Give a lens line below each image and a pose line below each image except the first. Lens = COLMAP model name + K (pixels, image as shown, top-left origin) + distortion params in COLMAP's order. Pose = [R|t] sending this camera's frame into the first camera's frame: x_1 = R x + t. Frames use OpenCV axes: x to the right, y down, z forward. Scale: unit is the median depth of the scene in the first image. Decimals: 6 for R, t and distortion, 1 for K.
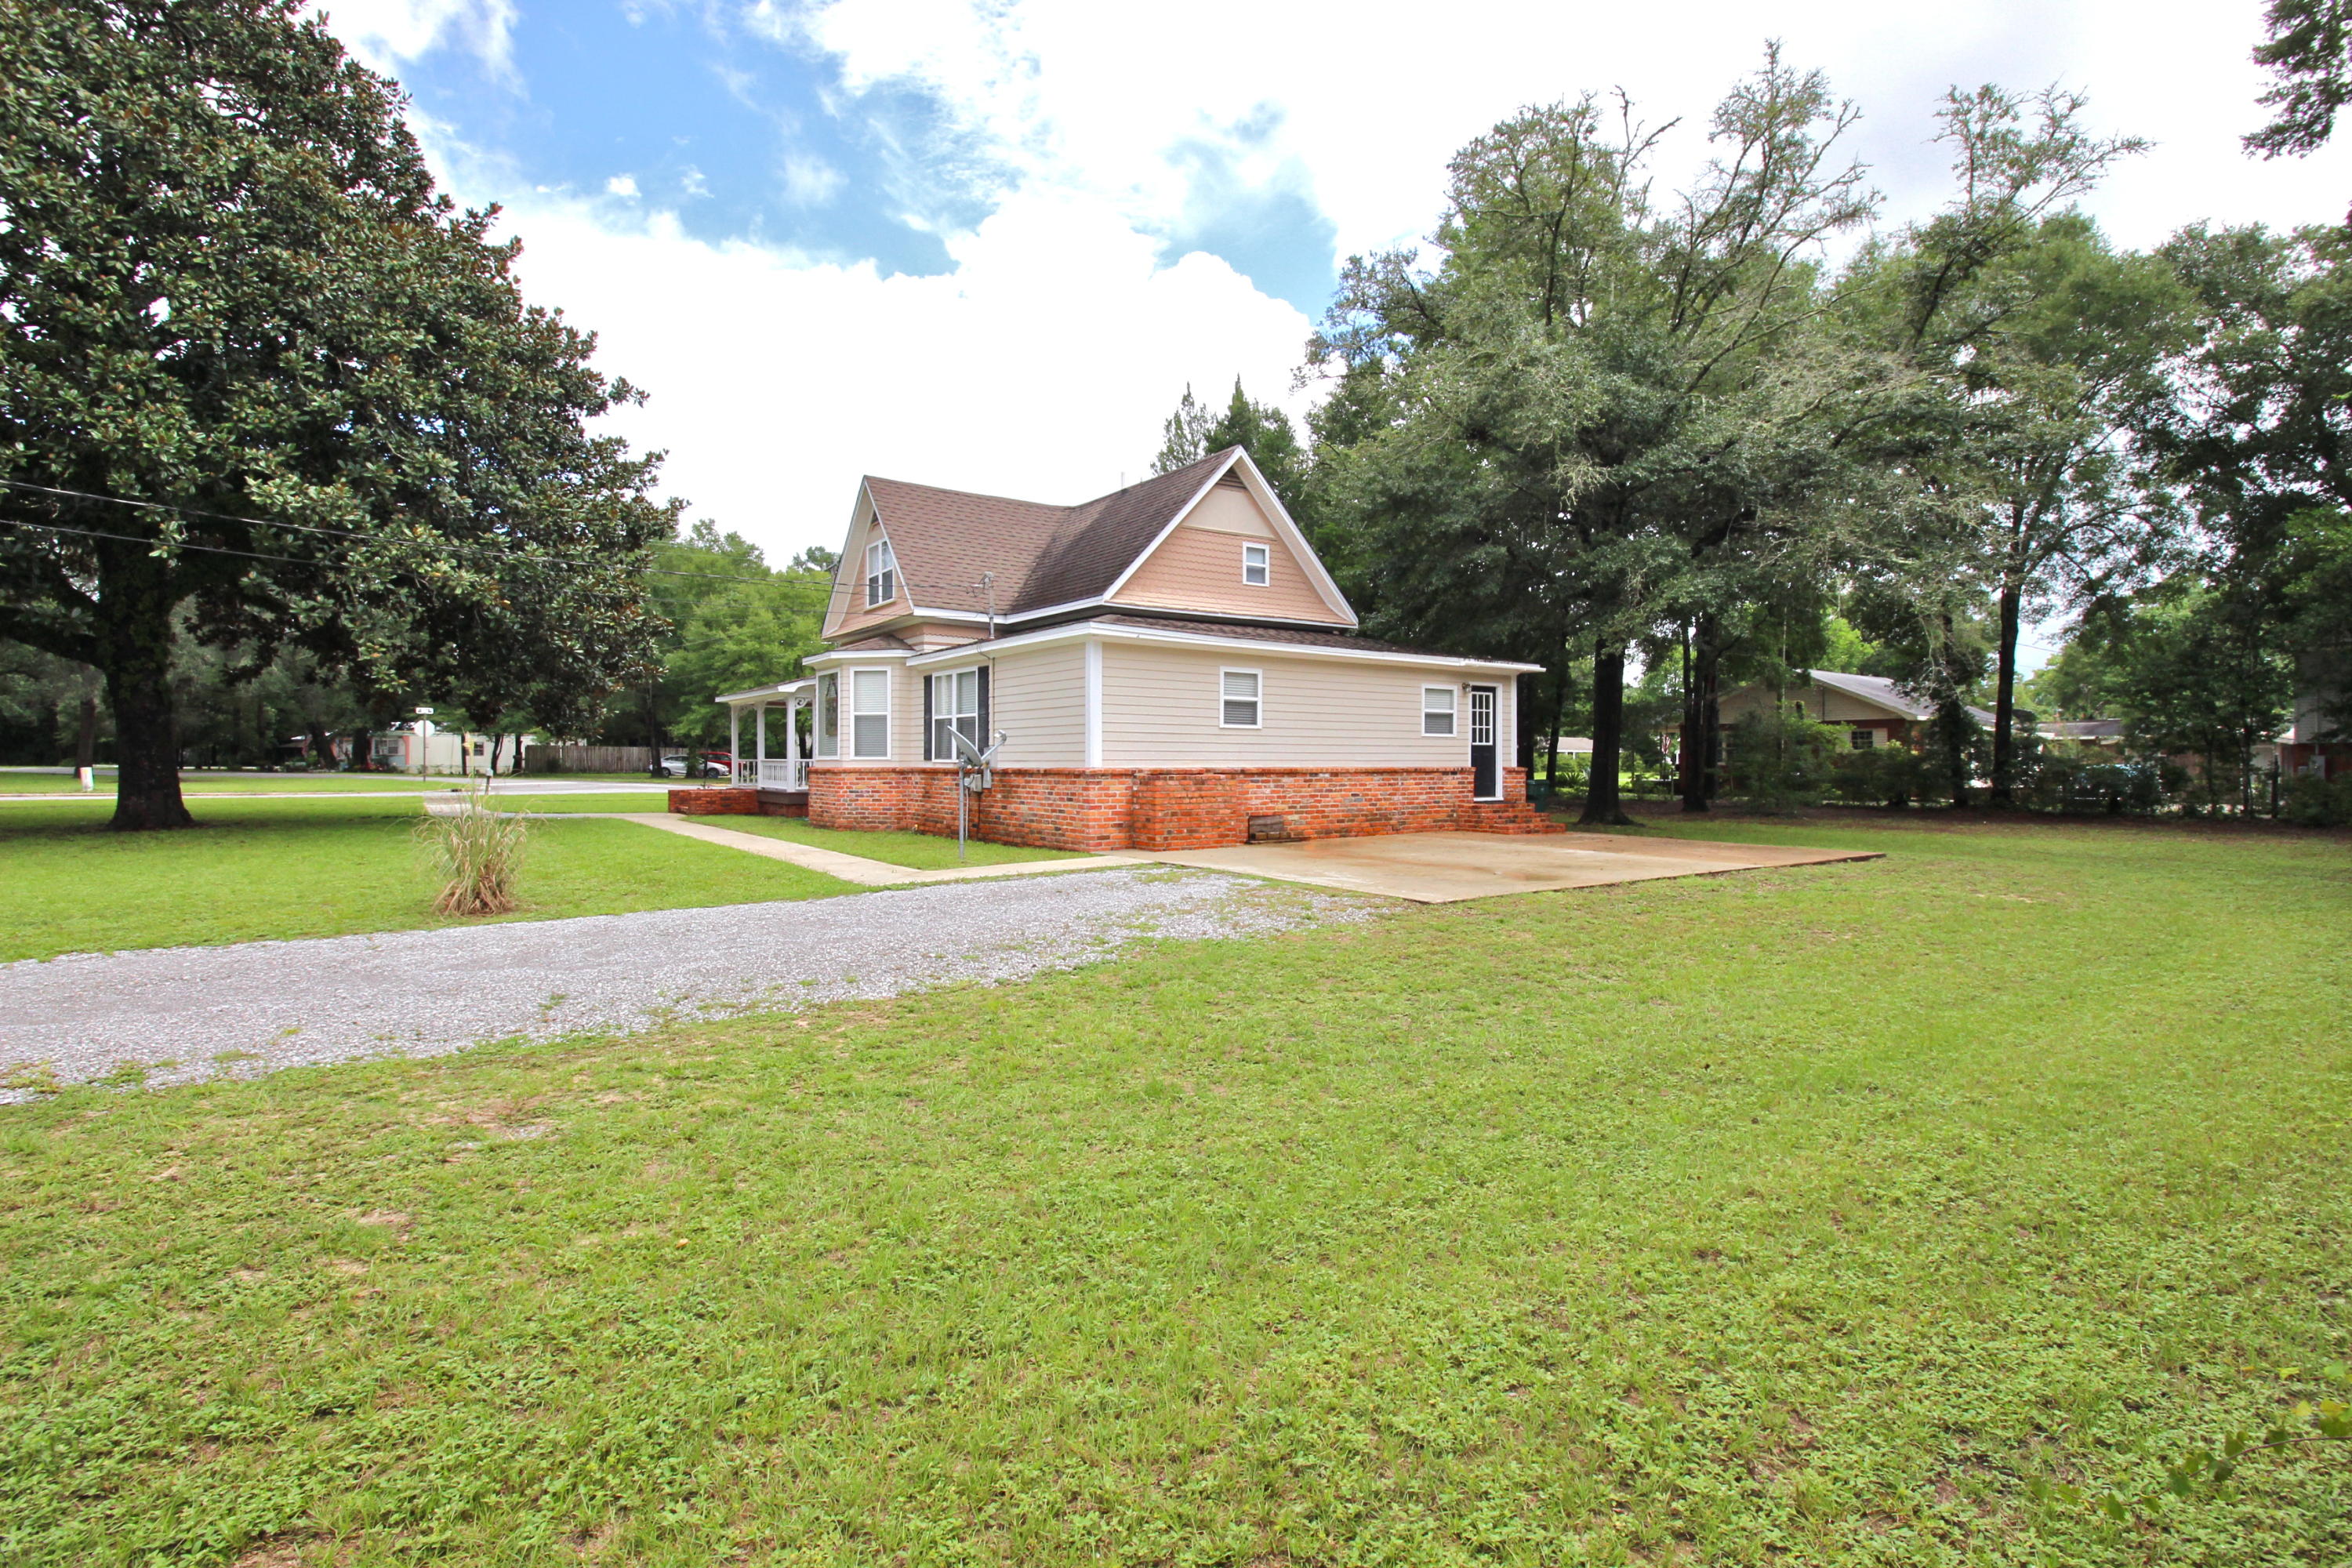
lens RADIAL K [[1091.8, 0, 1173.3], [0, 1091.8, 774.7], [0, 0, 1]] dist [0.000446, -0.014219]
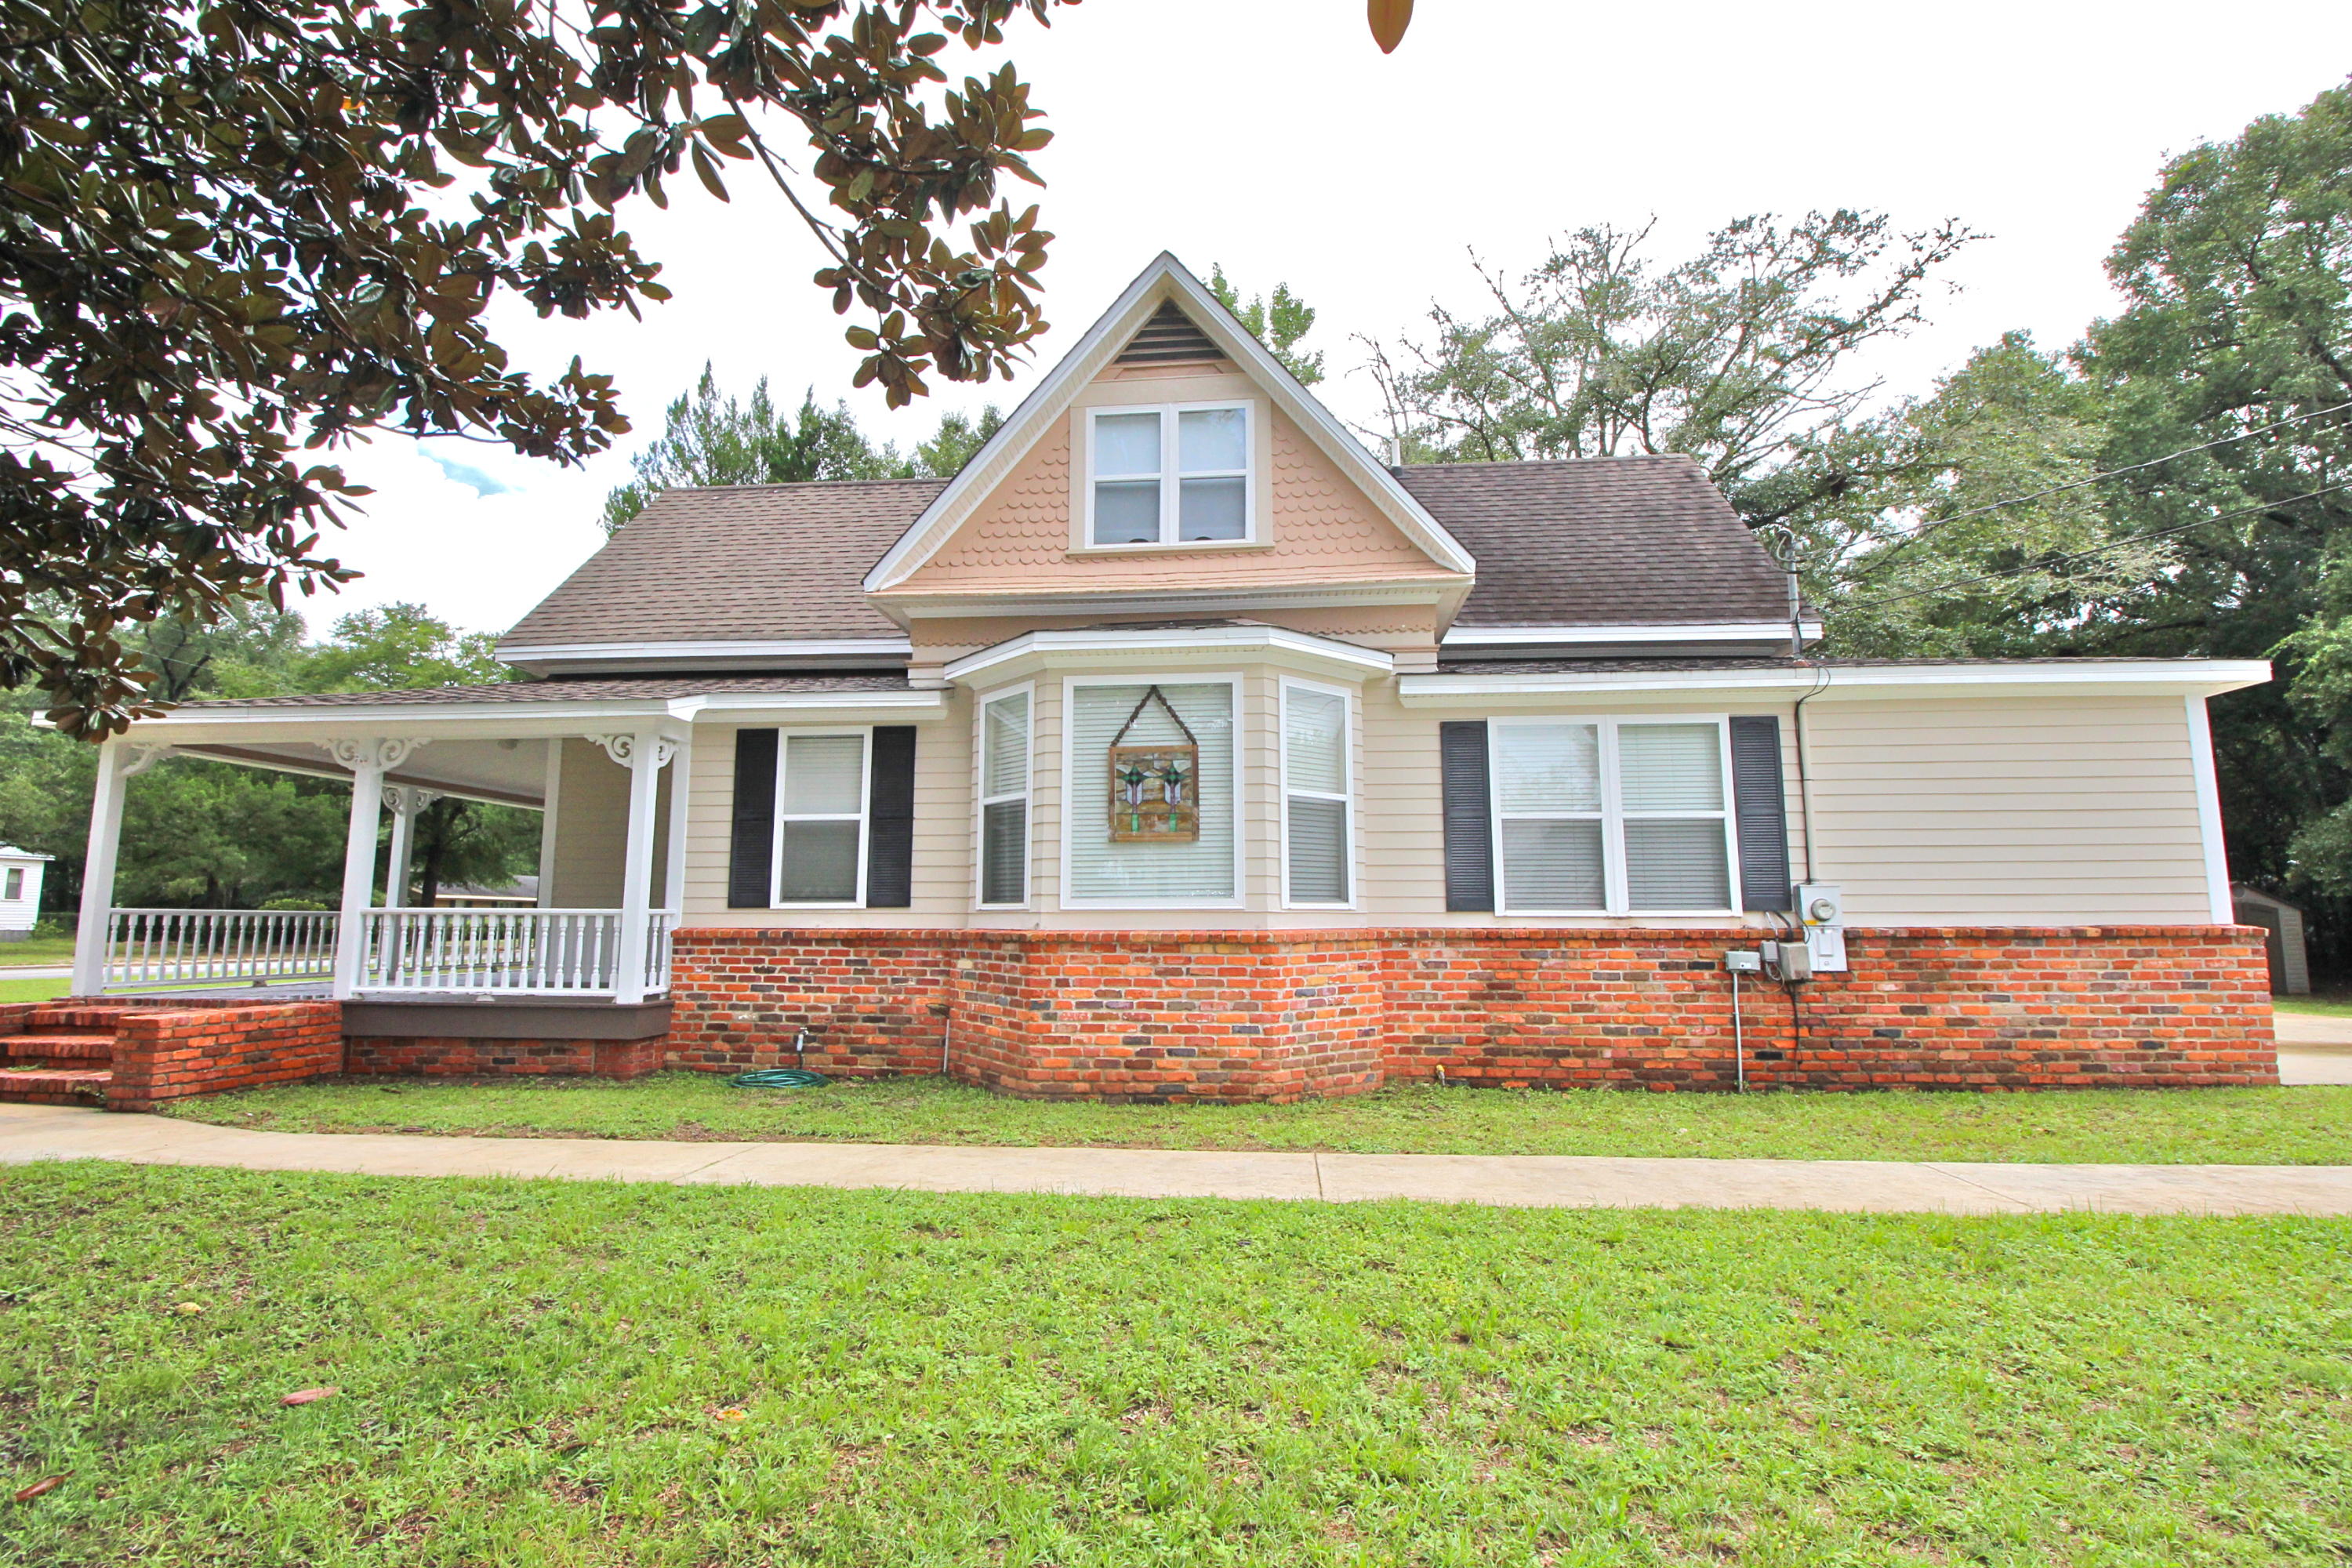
lens RADIAL K [[1091.8, 0, 1173.3], [0, 1091.8, 774.7], [0, 0, 1]] dist [0.000446, -0.014219]
pose [[0.665988, 0.095499, 0.739824, -0.615149], [0.007348, 0.990884, -0.134521, -0.009191], [-0.745926, 0.095026, 0.659215, 0.772992]]
